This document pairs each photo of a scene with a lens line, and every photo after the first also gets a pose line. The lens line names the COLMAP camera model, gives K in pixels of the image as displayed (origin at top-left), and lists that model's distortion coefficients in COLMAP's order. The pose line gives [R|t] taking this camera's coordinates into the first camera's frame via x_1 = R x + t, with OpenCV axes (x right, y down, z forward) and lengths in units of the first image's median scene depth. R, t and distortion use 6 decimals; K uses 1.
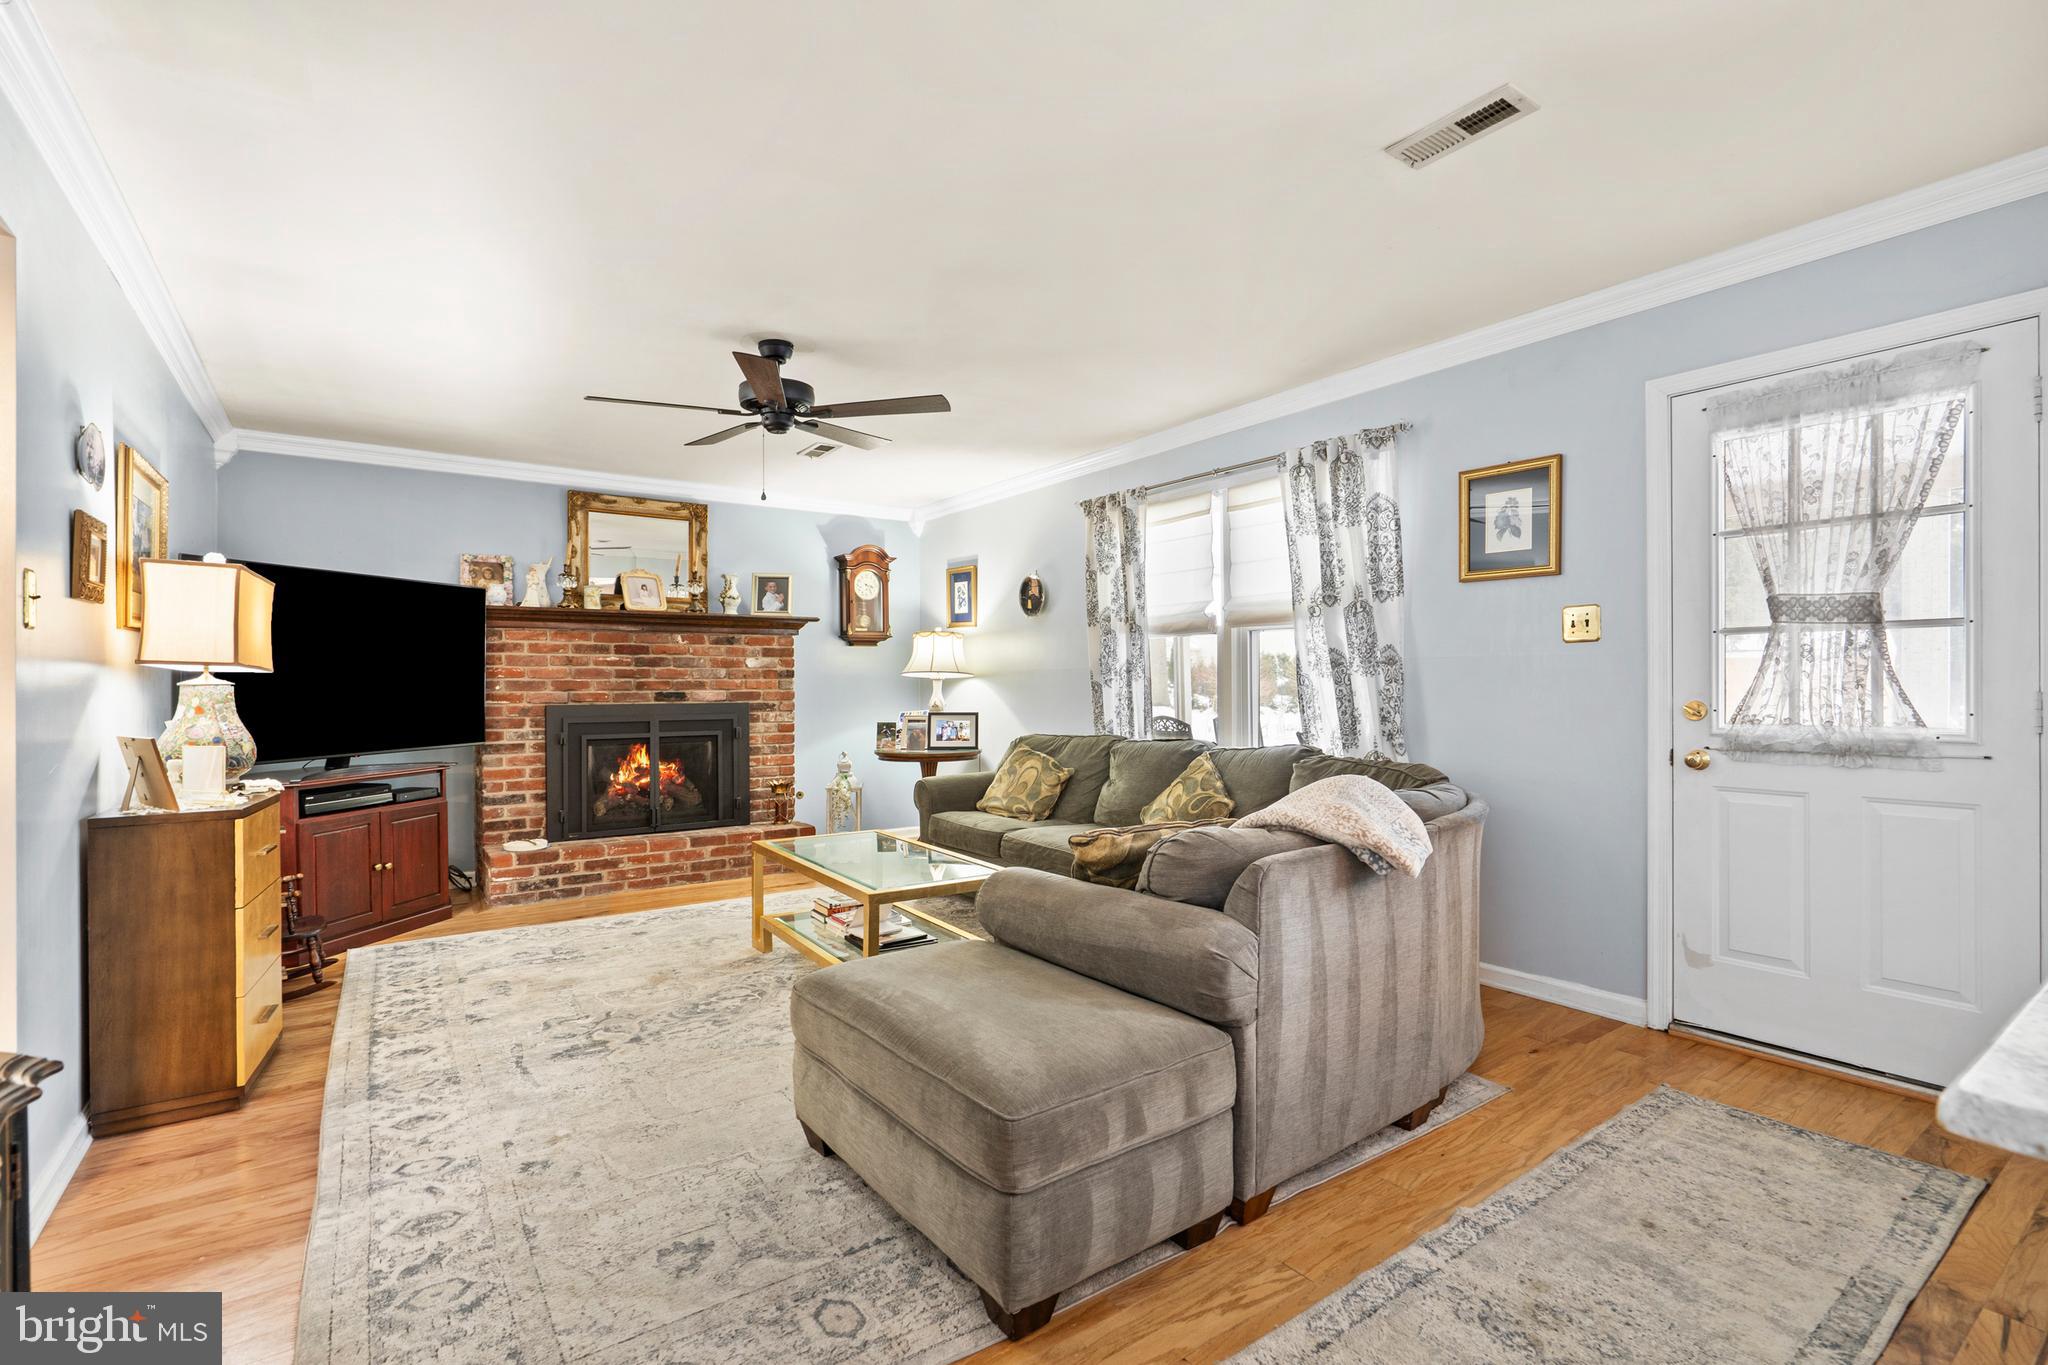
lens RADIAL K [[946.6, 0, 1067.1], [0, 946.6, 702.8], [0, 0, 1]] dist [-0.008376, 0.001705]
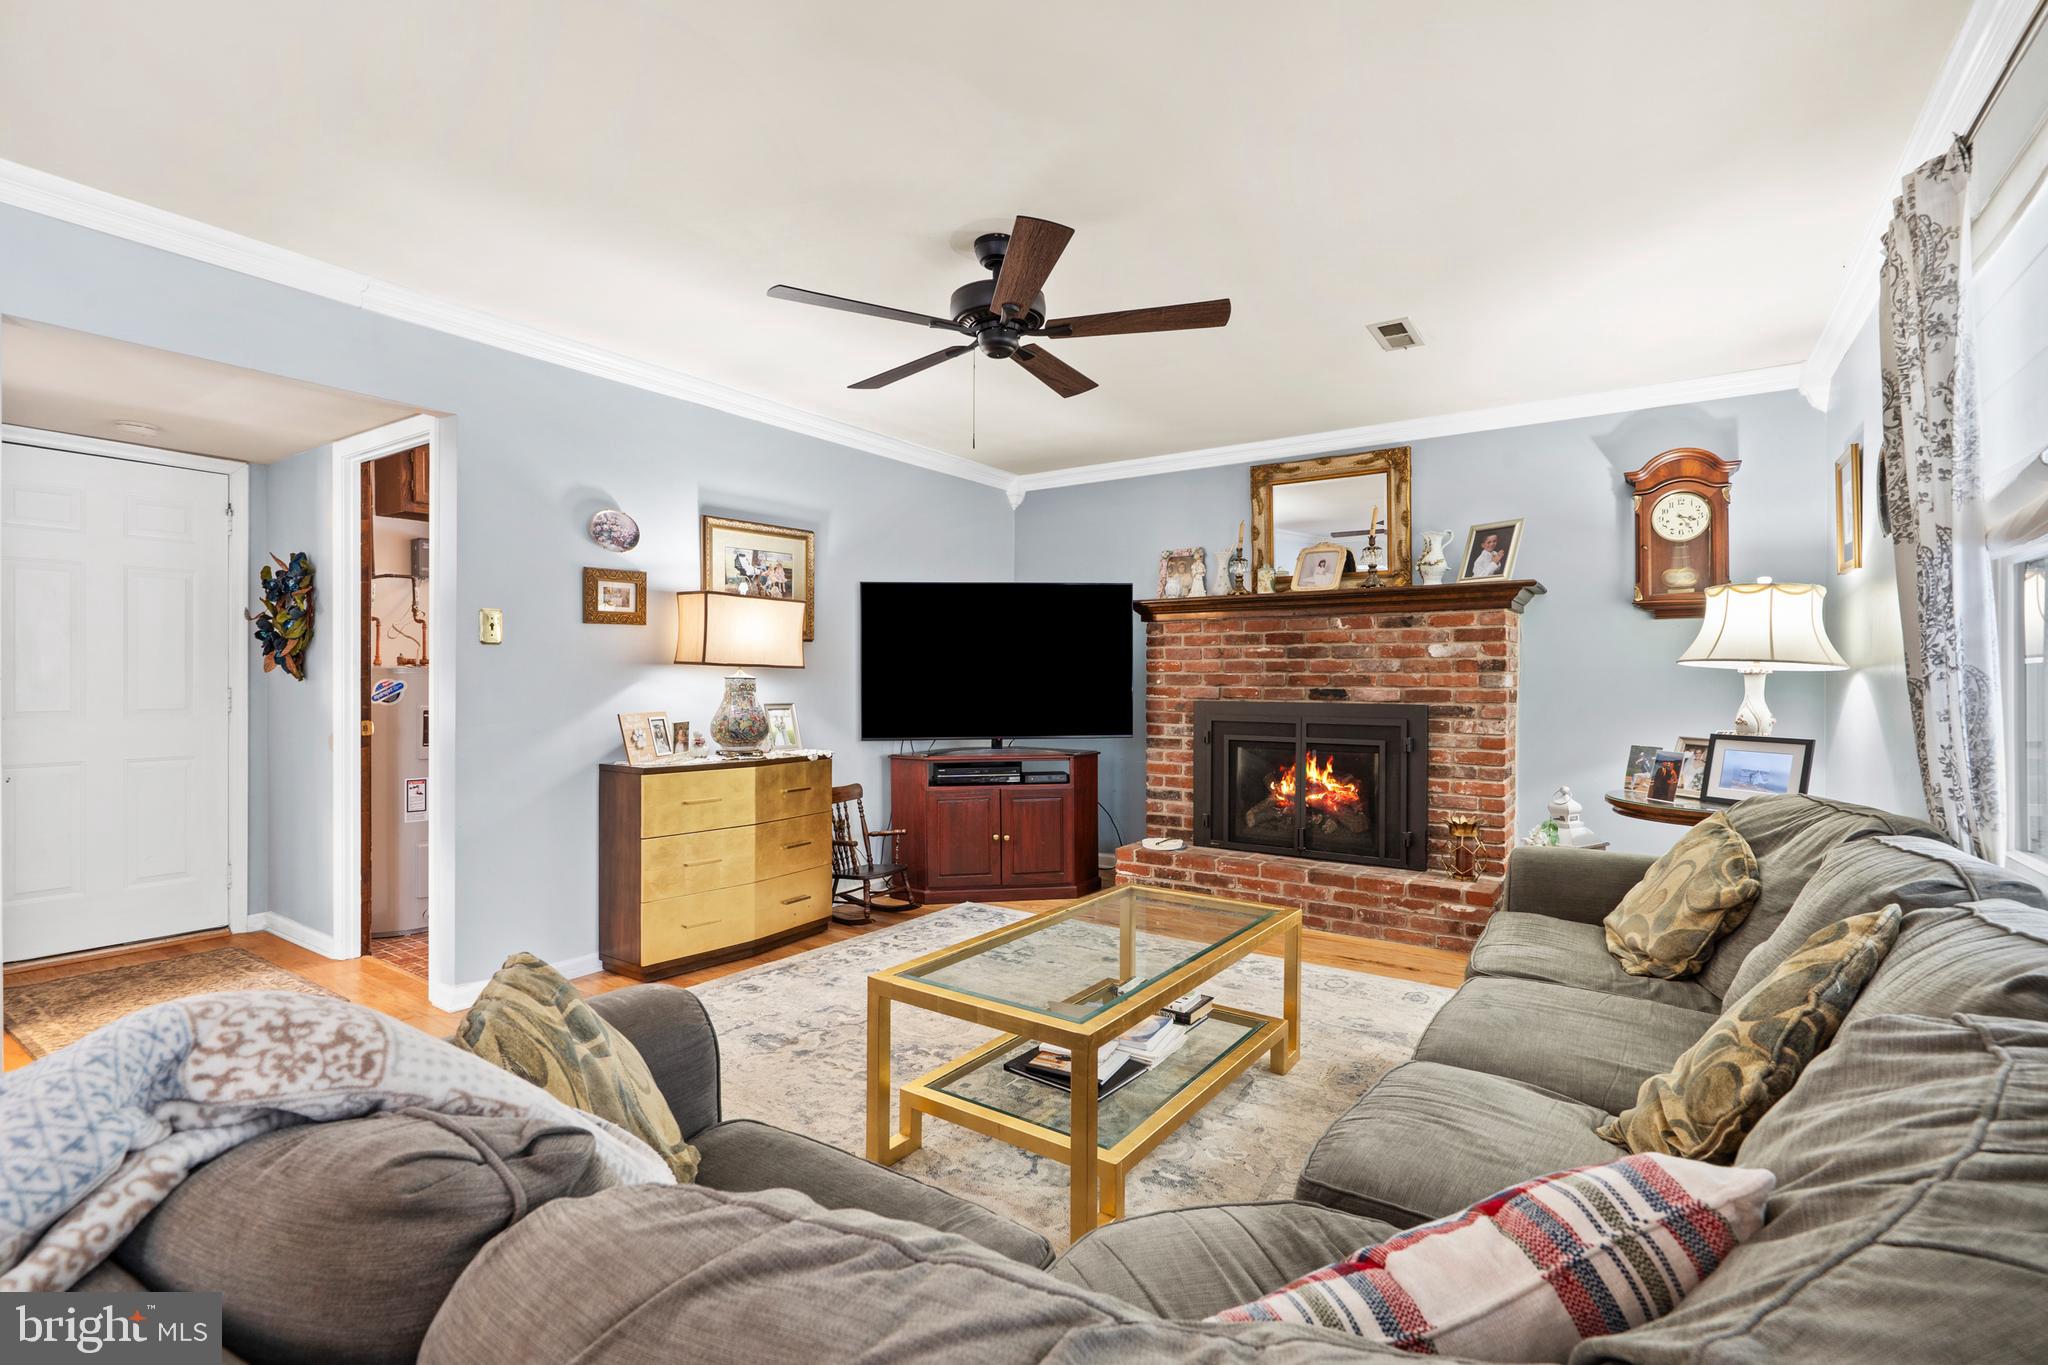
lens RADIAL K [[946.6, 0, 960.2], [0, 946.6, 685.1], [0, 0, 1]] dist [-0.008376, 0.001705]
pose [[0.297776, 0.012806, -0.954550, 0.264144], [-0.021563, 0.999745, 0.006685, -0.013199], [0.954392, 0.018592, 0.297976, 0.455264]]
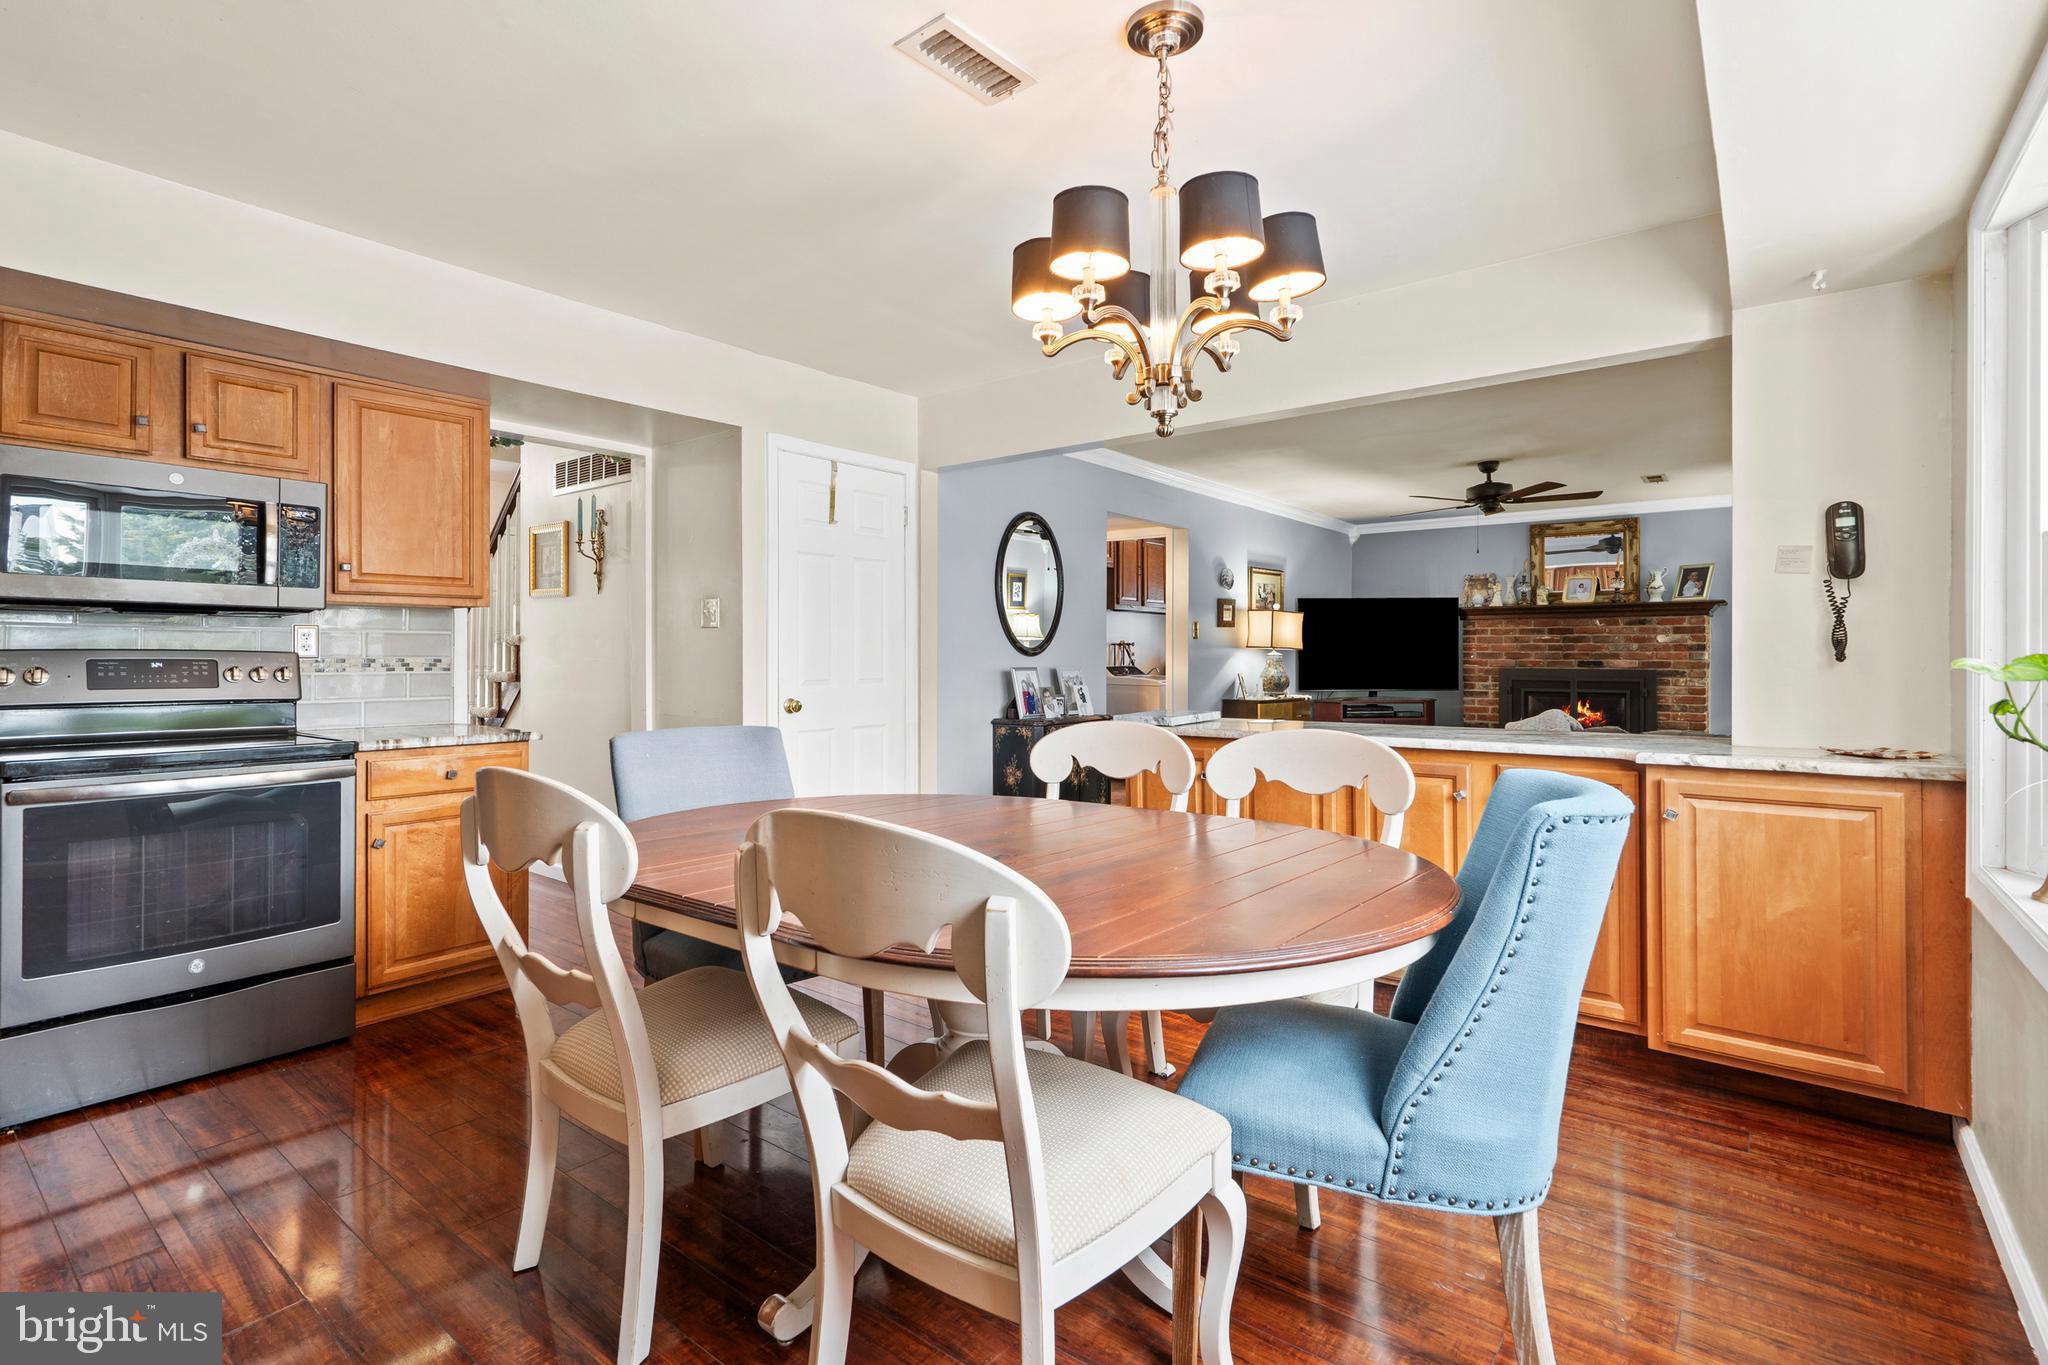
lens RADIAL K [[946.6, 0, 958.8], [0, 946.6, 645.6], [0, 0, 1]] dist [-0.008376, 0.001705]
pose [[0.218363, -0.002229, -0.975865, 0.732250], [-0.020746, 0.999761, -0.006926, -0.004800], [0.975647, 0.021758, 0.218265, -0.209618]]
